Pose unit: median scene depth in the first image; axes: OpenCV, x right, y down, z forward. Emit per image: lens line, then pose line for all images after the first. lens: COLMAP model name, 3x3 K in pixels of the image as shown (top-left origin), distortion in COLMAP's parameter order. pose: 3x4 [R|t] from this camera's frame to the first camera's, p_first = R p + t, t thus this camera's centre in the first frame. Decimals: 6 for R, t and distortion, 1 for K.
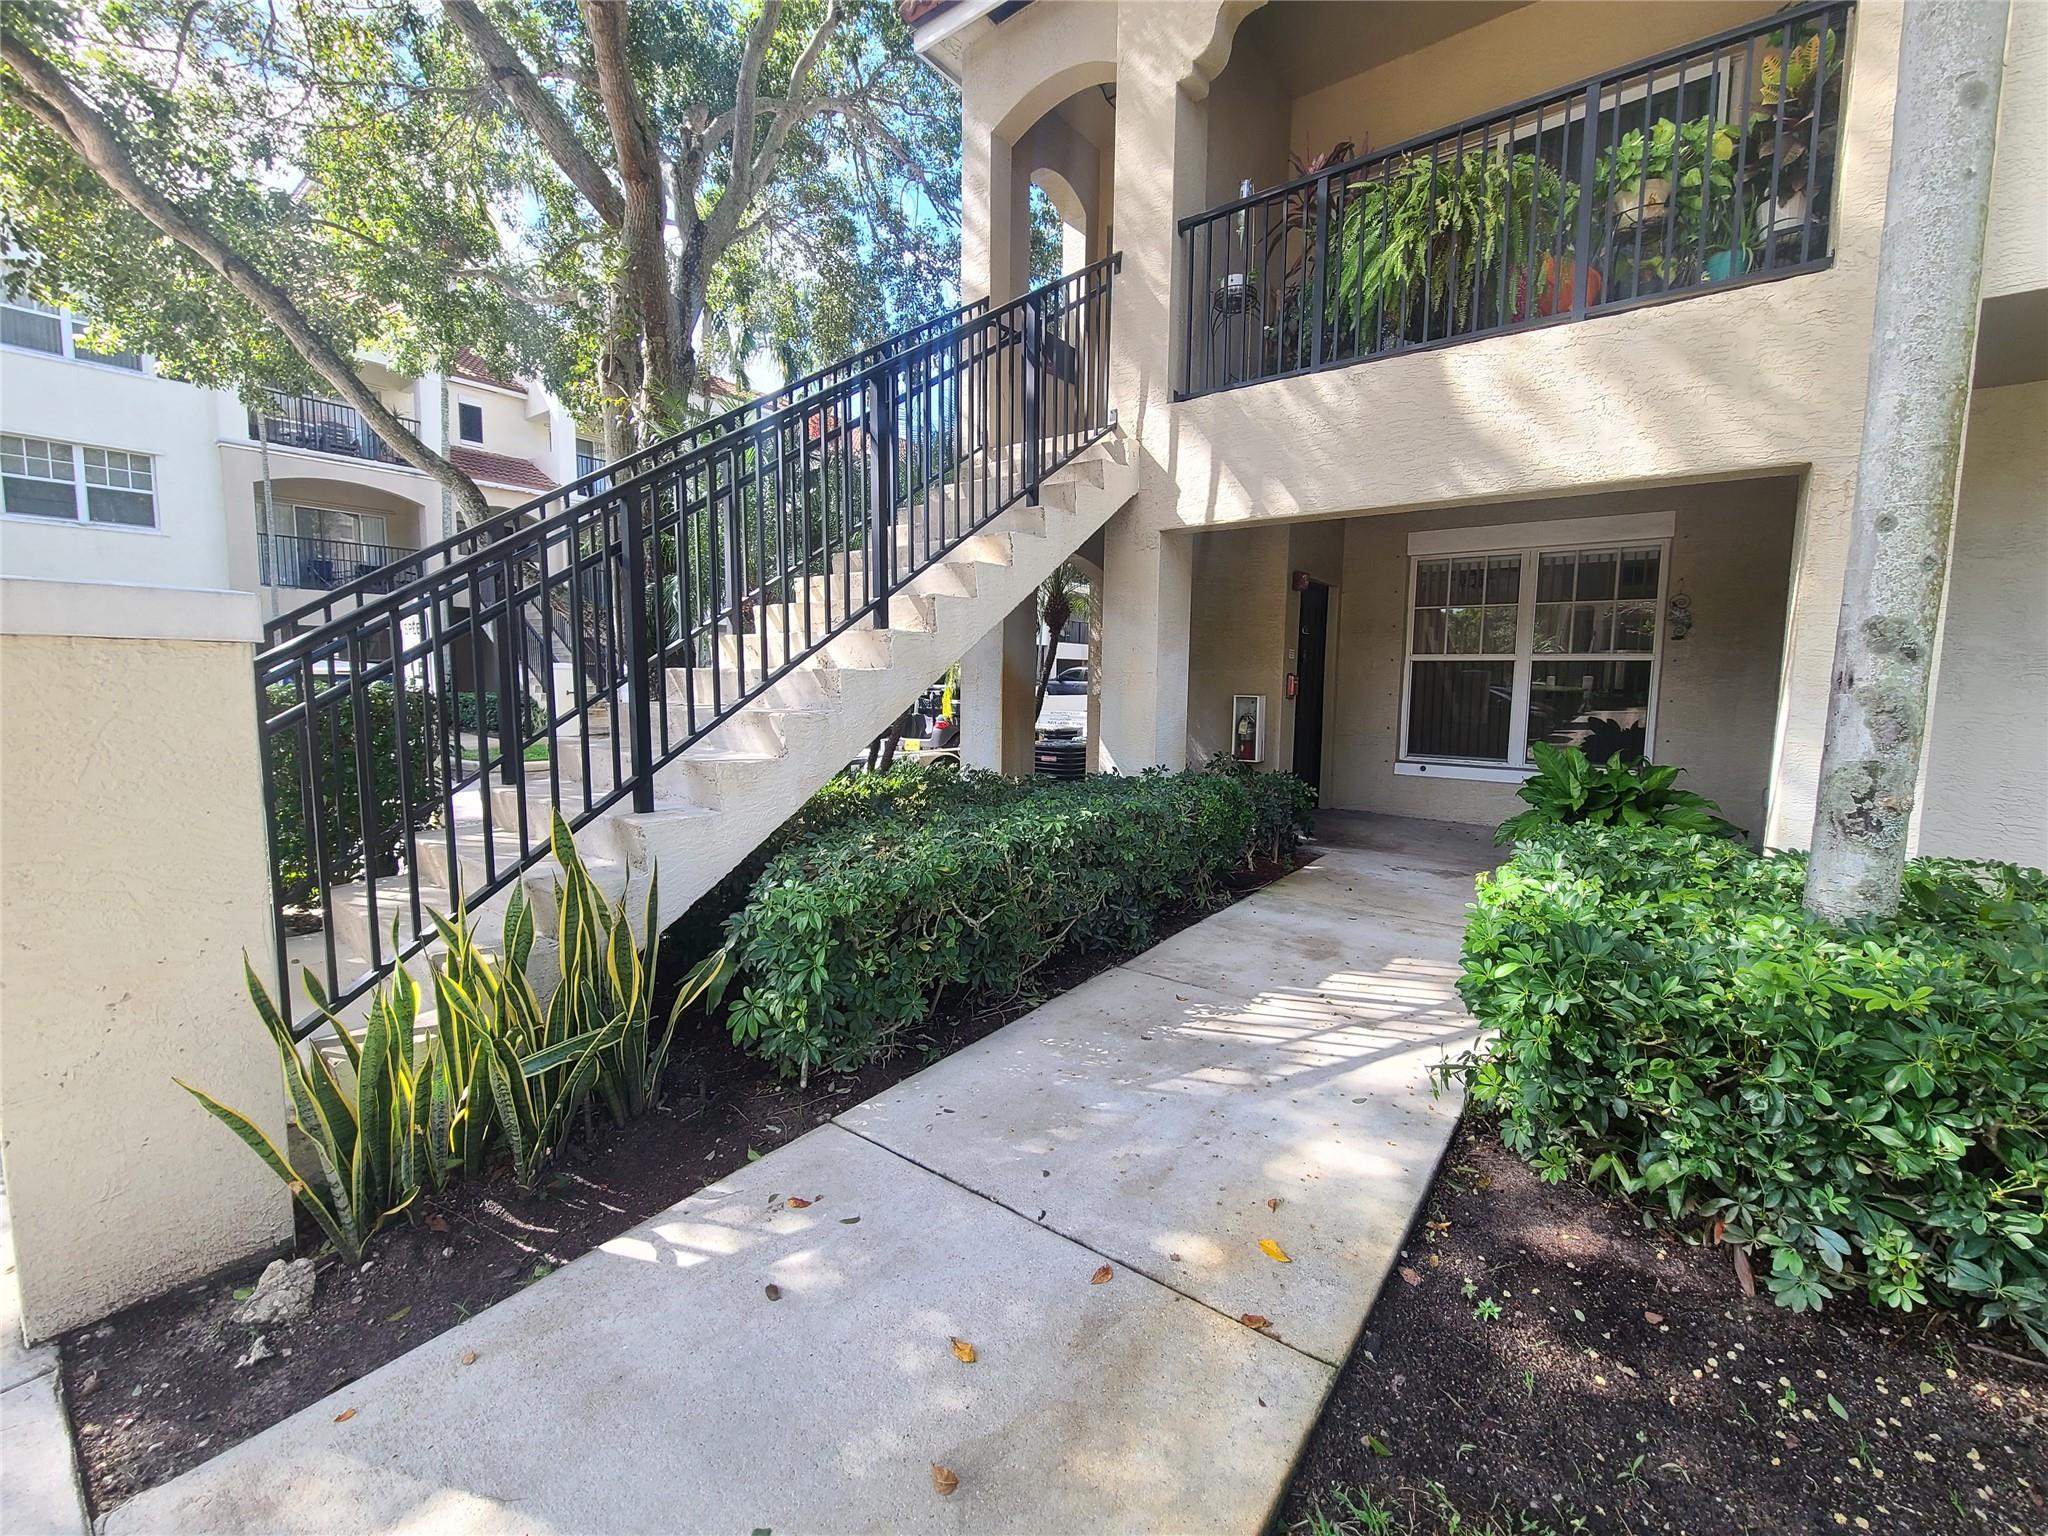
lens RADIAL K [[843.8, 0, 1024.0], [0, 843.8, 768.0], [0, 0, 1]] dist [-0.002961, -0.000054]
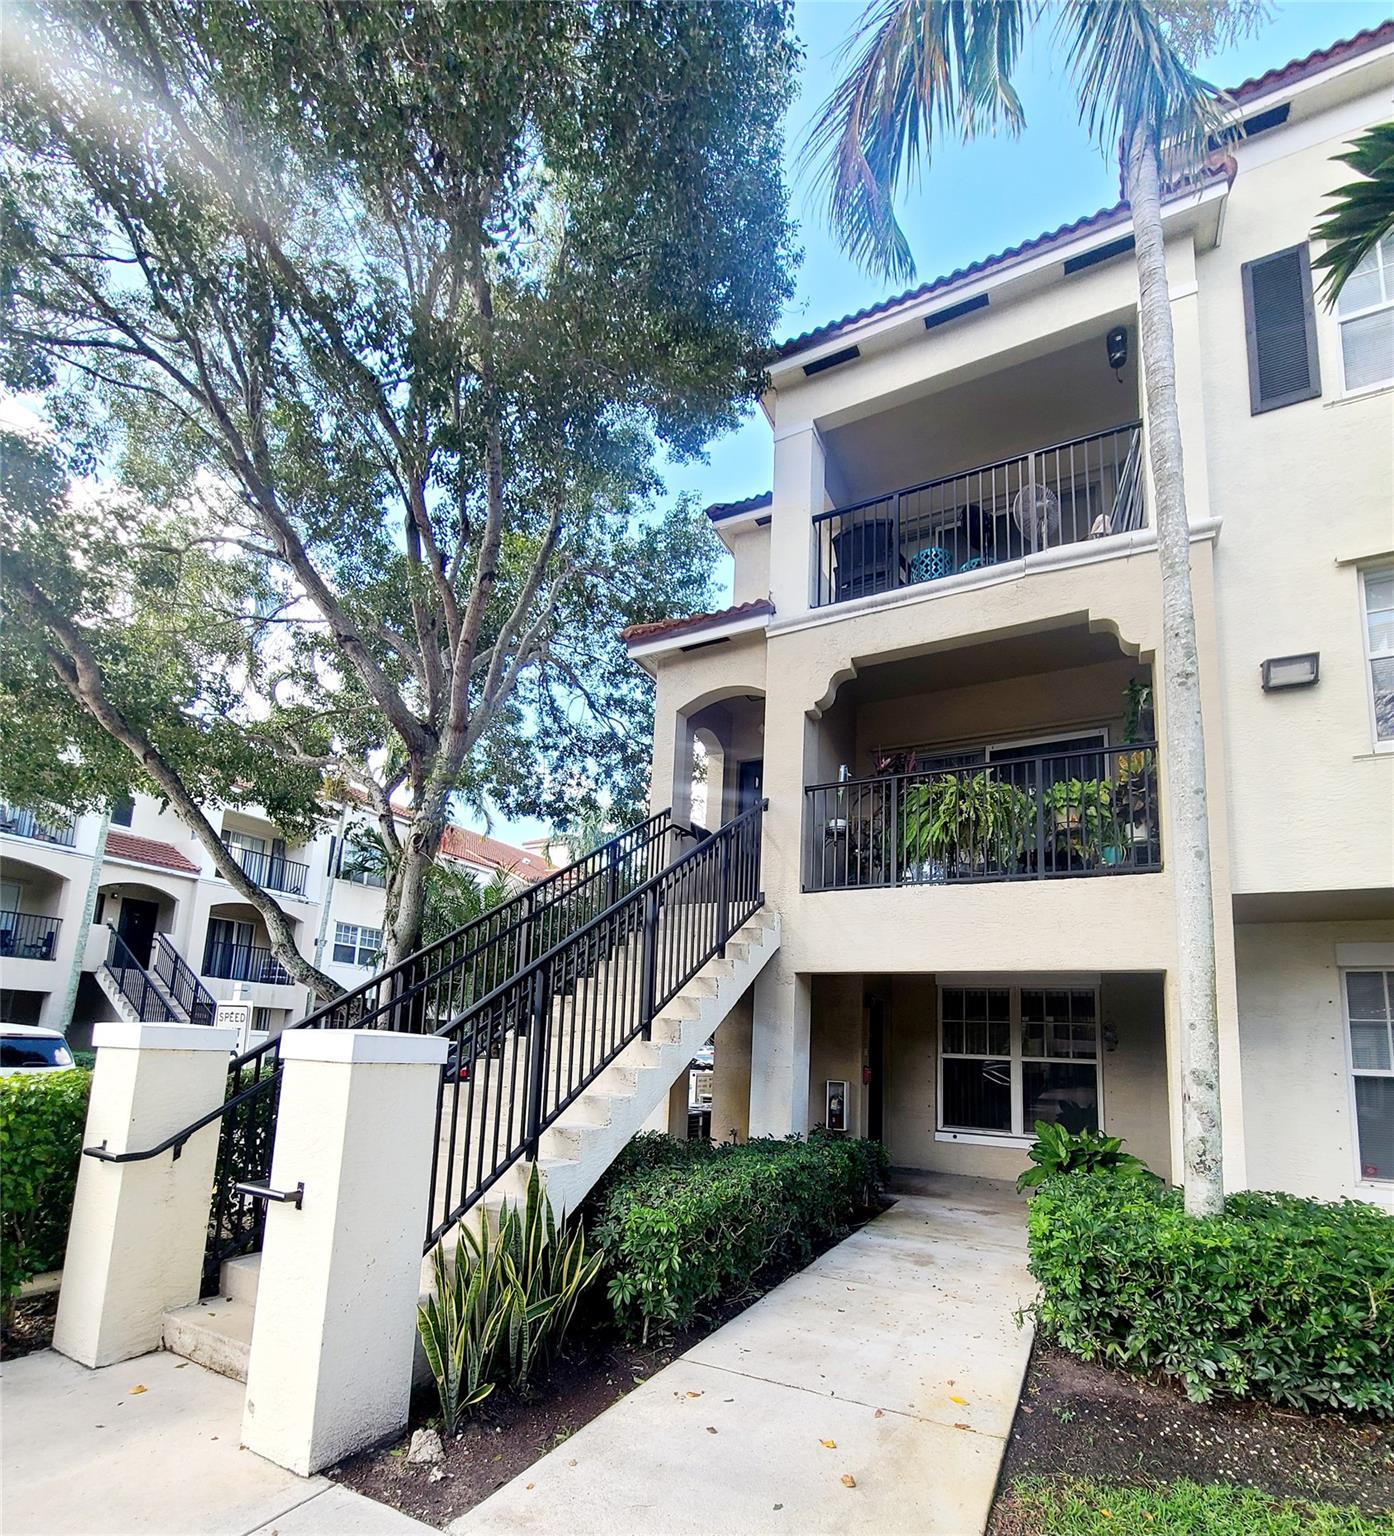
lens RADIAL K [[767.3, 0, 706.0], [0, 767.3, 951.6], [0, 0, 1]] dist [-0.001227, -0.000101]
pose [[0.984341, 0.050861, 0.168779, -0.461892], [-0.010896, 0.973194, -0.229727, -0.003840], [-0.175939, 0.224291, 0.958509, -0.593236]]
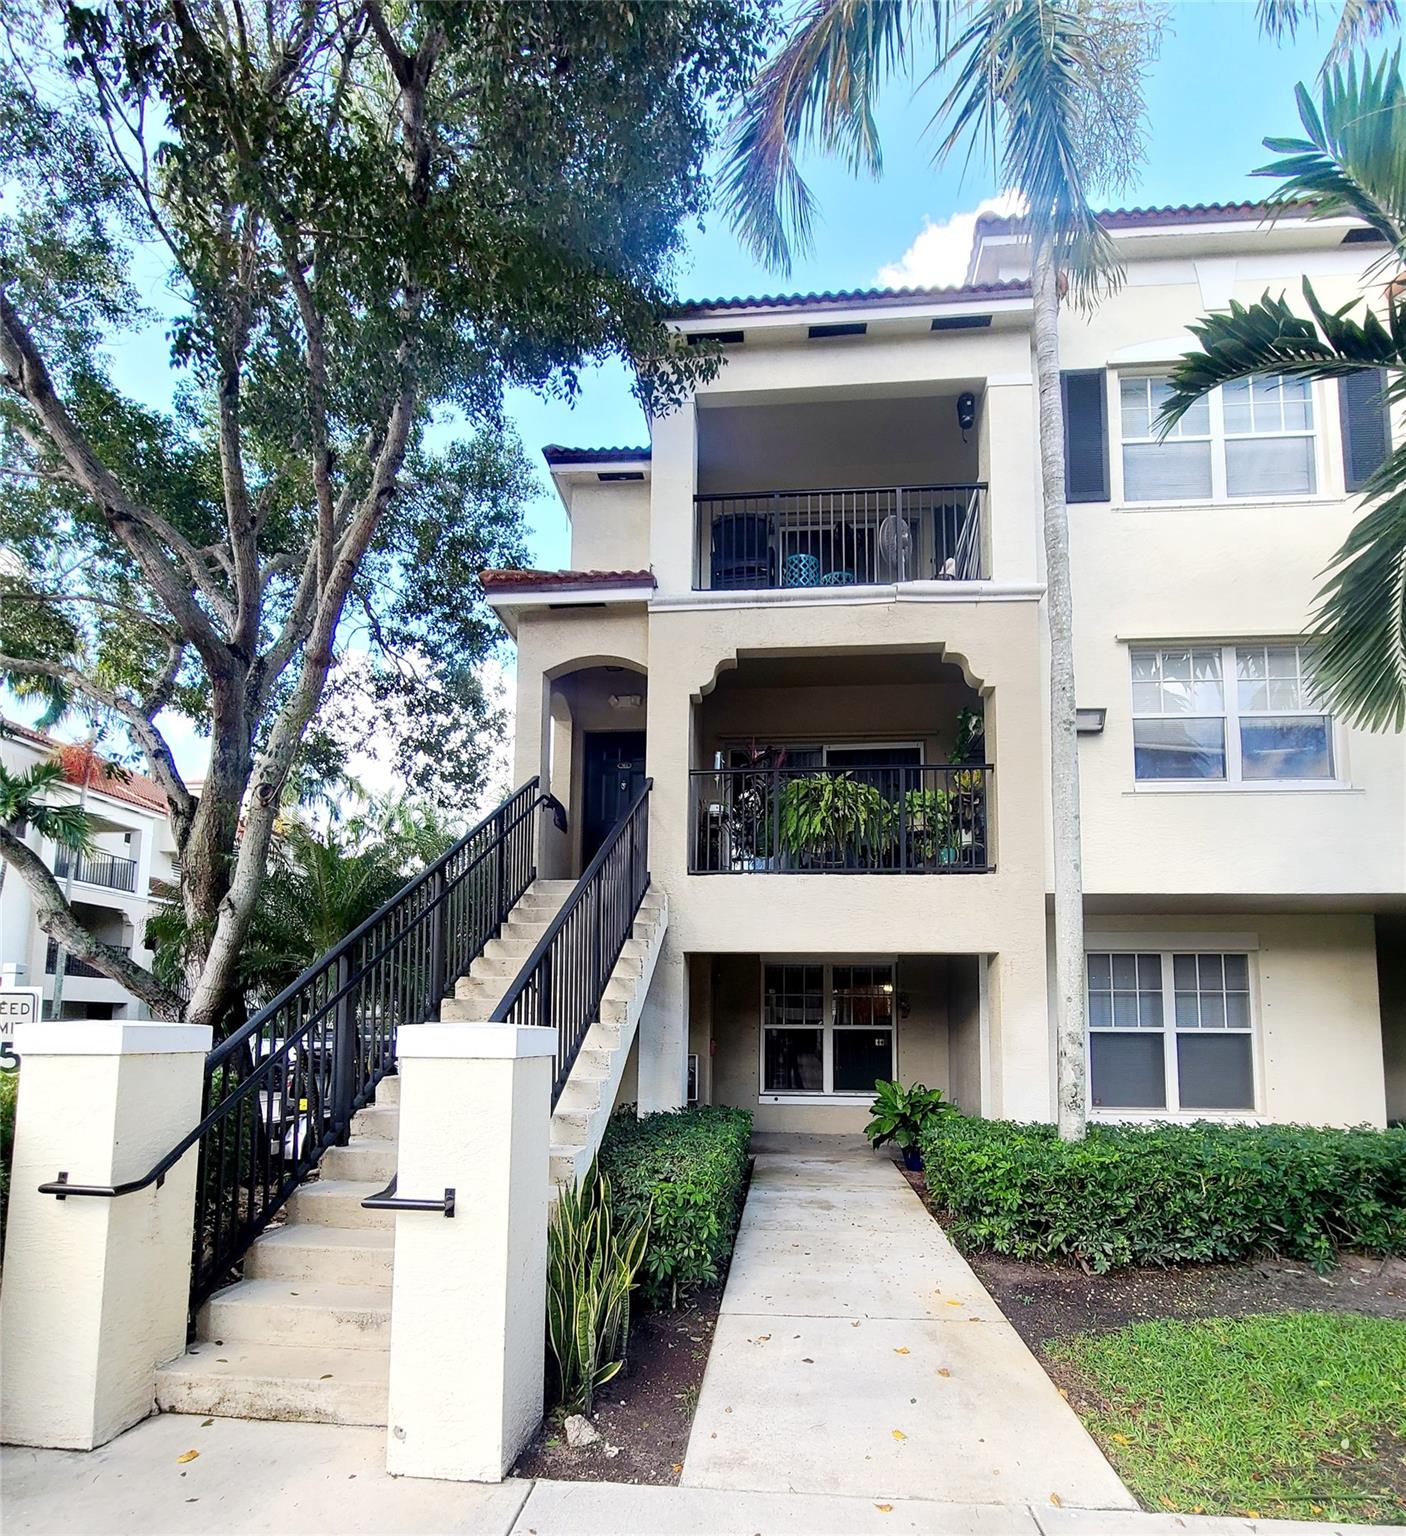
lens RADIAL K [[779.2, 0, 734.0], [0, 779.2, 977.3], [0, 0, 1]] dist [-0.000187, 0.000056]
pose [[0.837292, 0.031097, 0.545871, -1.103851], [0.061560, 0.986671, -0.150634, -0.027139], [-0.543280, 0.159728, 0.824217, -0.465436]]
